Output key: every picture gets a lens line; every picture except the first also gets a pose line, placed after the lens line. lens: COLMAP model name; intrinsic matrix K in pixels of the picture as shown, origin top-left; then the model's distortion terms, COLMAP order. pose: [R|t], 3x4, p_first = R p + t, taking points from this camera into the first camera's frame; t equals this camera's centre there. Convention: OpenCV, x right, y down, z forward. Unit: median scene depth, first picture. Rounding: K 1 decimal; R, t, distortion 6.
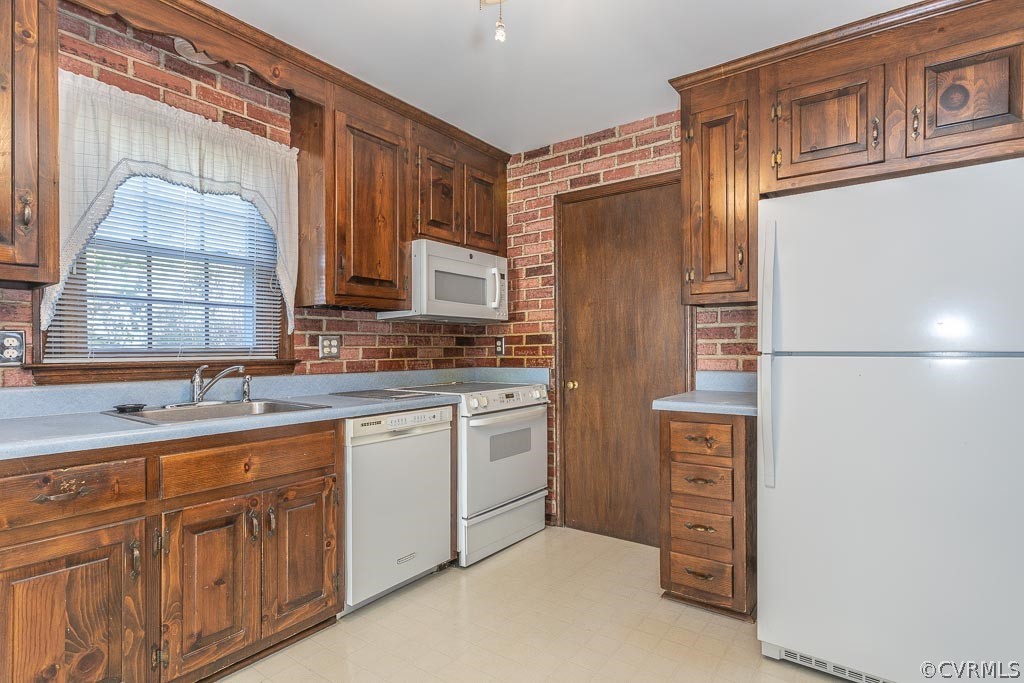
lens RADIAL K [[533.6, 0, 521.4], [0, 533.6, 345.9], [0, 0, 1]] dist [-0.022746, 0.011137]
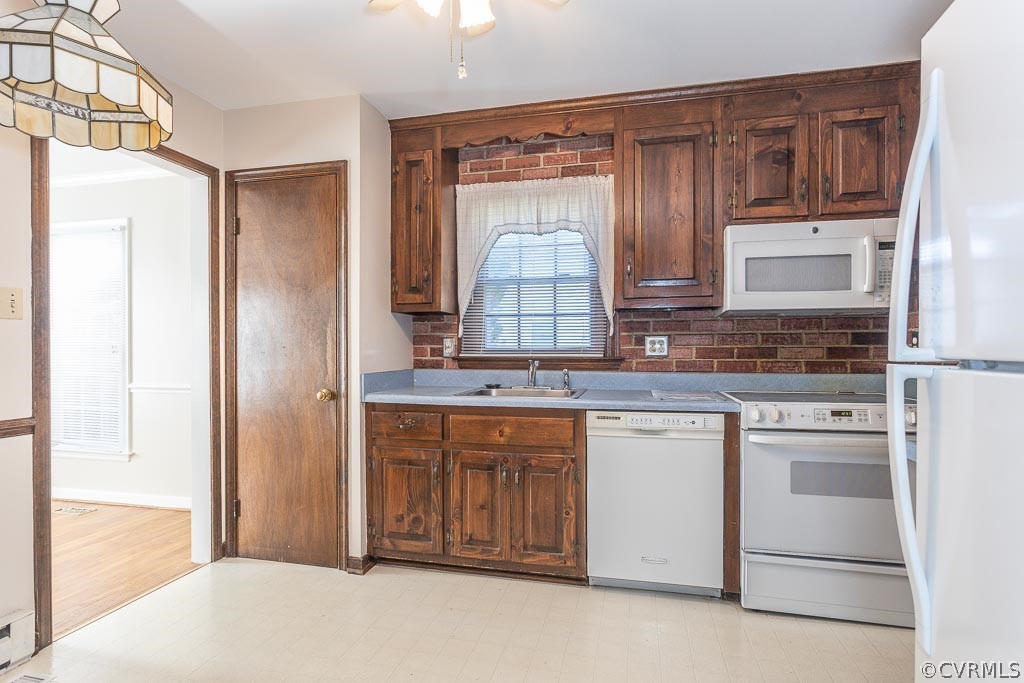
lens RADIAL K [[533.6, 0, 506.6], [0, 533.6, 347.2], [0, 0, 1]] dist [-0.022746, 0.011137]
pose [[0.352988, 0.000712, -0.935628, 0.618064], [0.004745, 0.999985, 0.002551, -0.001115], [0.935616, -0.005340, 0.352979, 0.399844]]
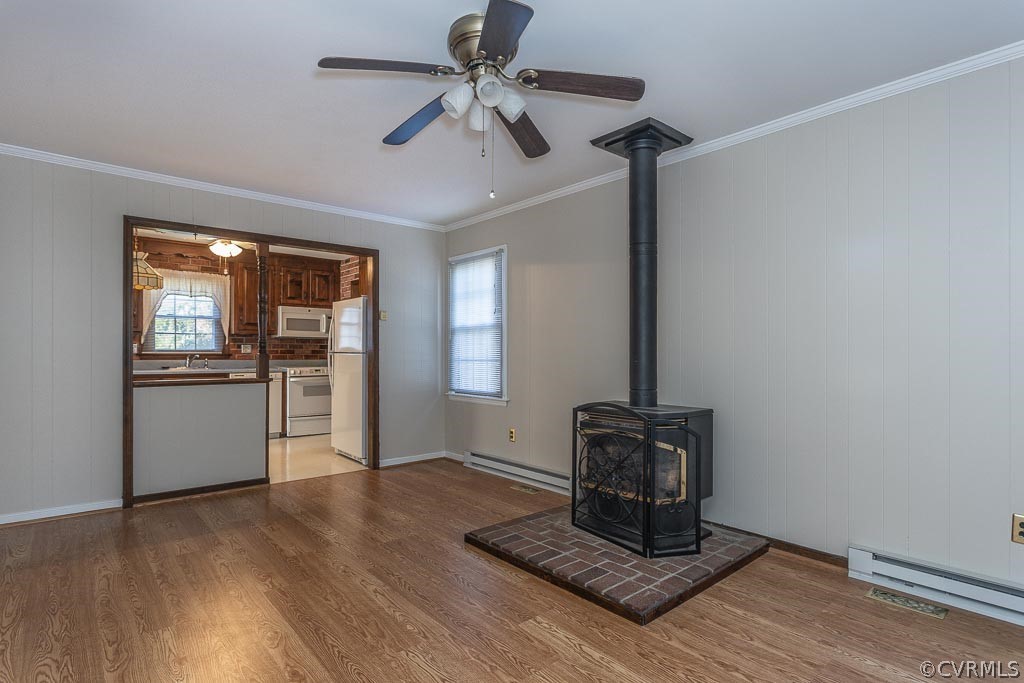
lens RADIAL K [[533.6, 0, 524.2], [0, 533.6, 358.0], [0, 0, 1]] dist [-0.022746, 0.011137]
pose [[0.972384, 0.010385, -0.233155, 1.785047], [-0.007210, 0.999869, 0.014468, -0.003011], [0.233274, -0.012388, 0.972332, -1.362226]]
